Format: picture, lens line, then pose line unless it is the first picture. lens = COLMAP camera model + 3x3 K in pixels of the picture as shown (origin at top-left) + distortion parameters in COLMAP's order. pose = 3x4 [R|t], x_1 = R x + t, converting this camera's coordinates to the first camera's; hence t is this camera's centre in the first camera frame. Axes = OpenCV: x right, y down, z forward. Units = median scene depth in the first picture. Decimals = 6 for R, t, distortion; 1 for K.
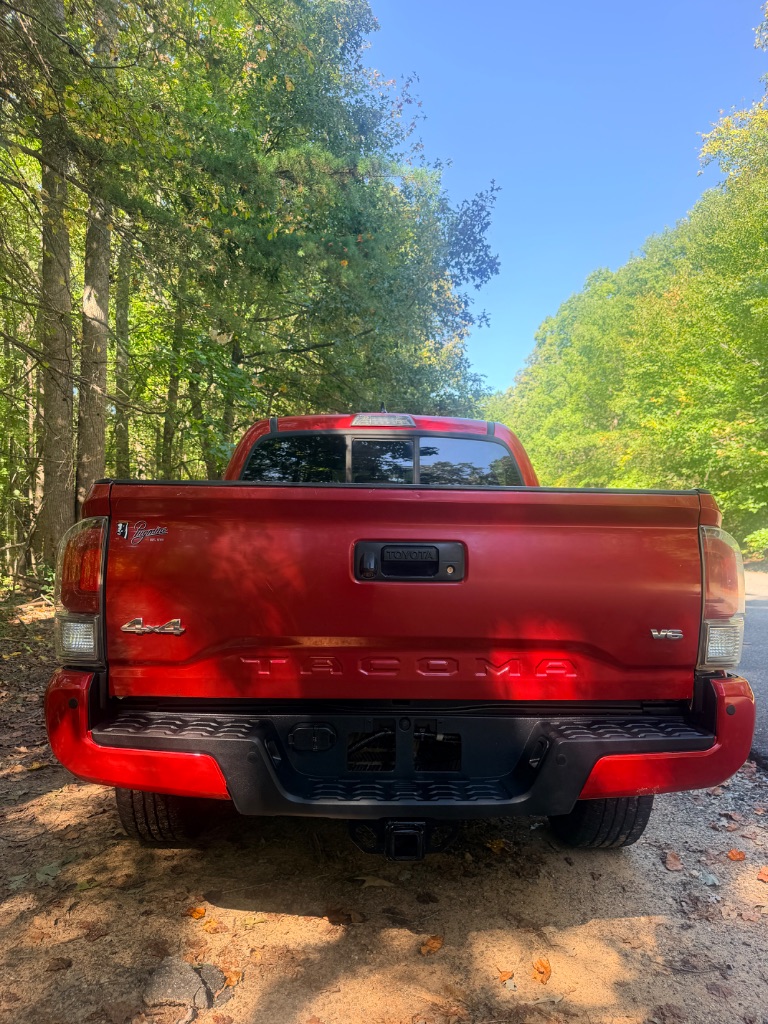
lens RADIAL K [[705.1, 0, 384.0], [0, 705.1, 512.0], [0, 0, 1]] dist [0.001498, -0.002586]
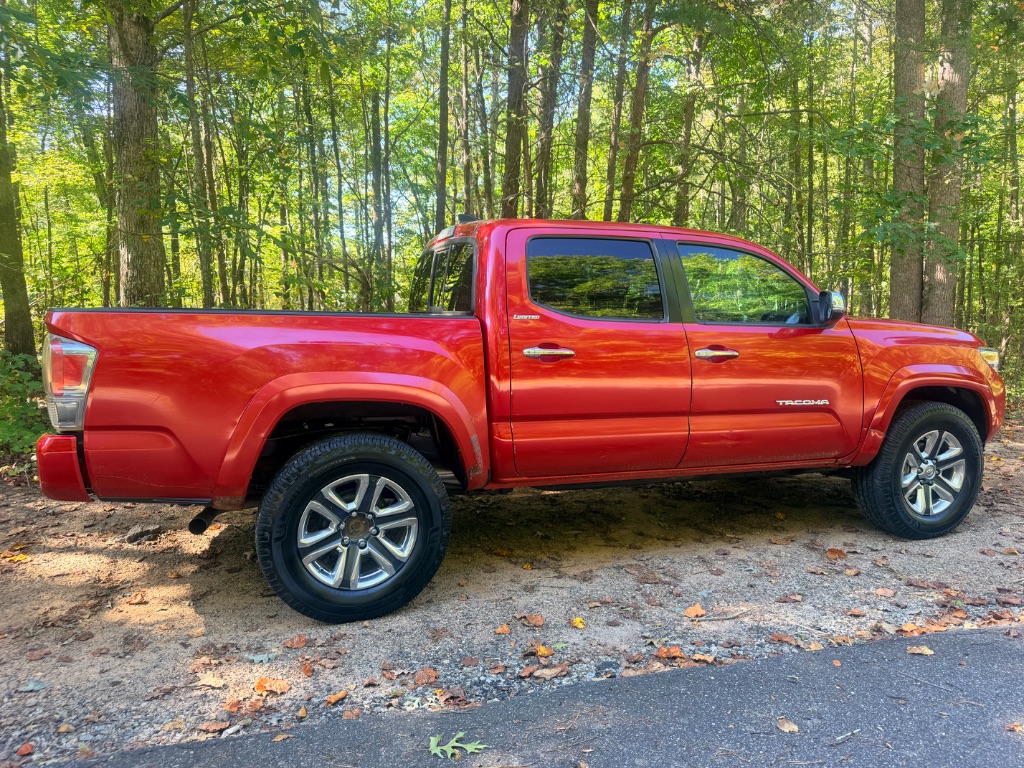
lens RADIAL K [[701.8, 0, 512.0], [0, 701.8, 384.0], [0, 0, 1]] dist [0.020783, -0.001591]
pose [[0.299317, 0.073908, -0.951287, 1.806410], [0.029956, 0.995776, 0.086790, 0.022989], [0.953683, -0.054474, 0.295839, 1.220975]]
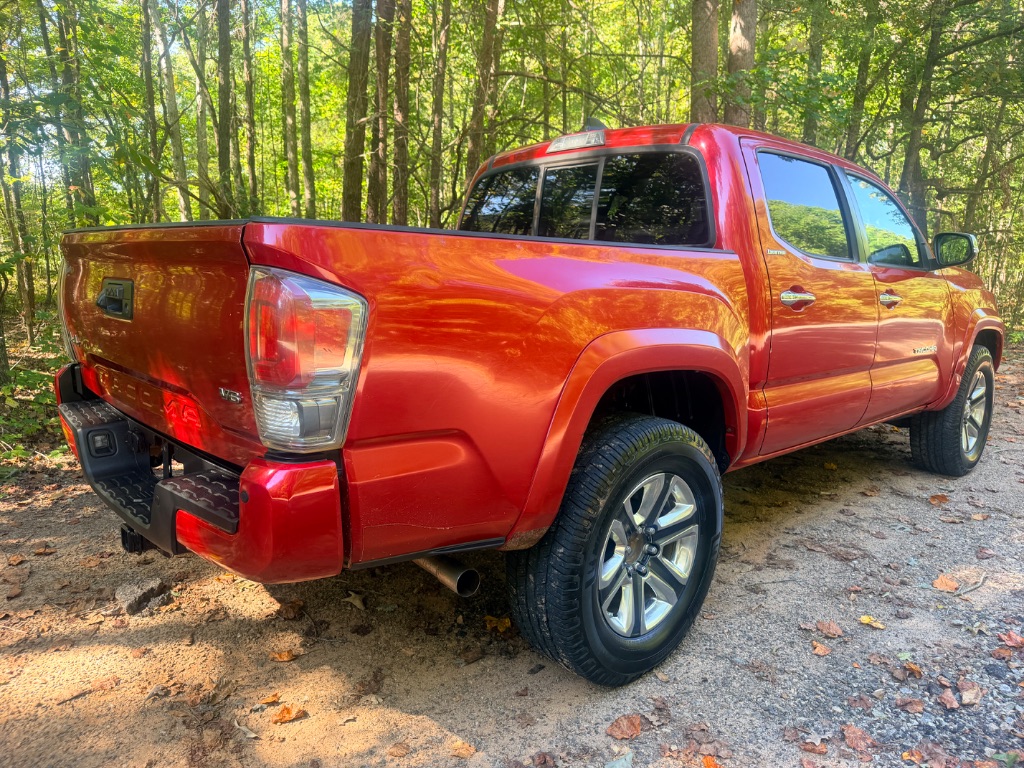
lens RADIAL K [[720.8, 0, 512.0], [0, 720.8, 384.0], [0, 0, 1]] dist [-0.005113, -0.005492]
pose [[0.651700, 0.111951, -0.750170, 1.018135], [0.019377, 0.986267, 0.164018, 0.022683], [0.758230, -0.121427, 0.640580, 0.567941]]
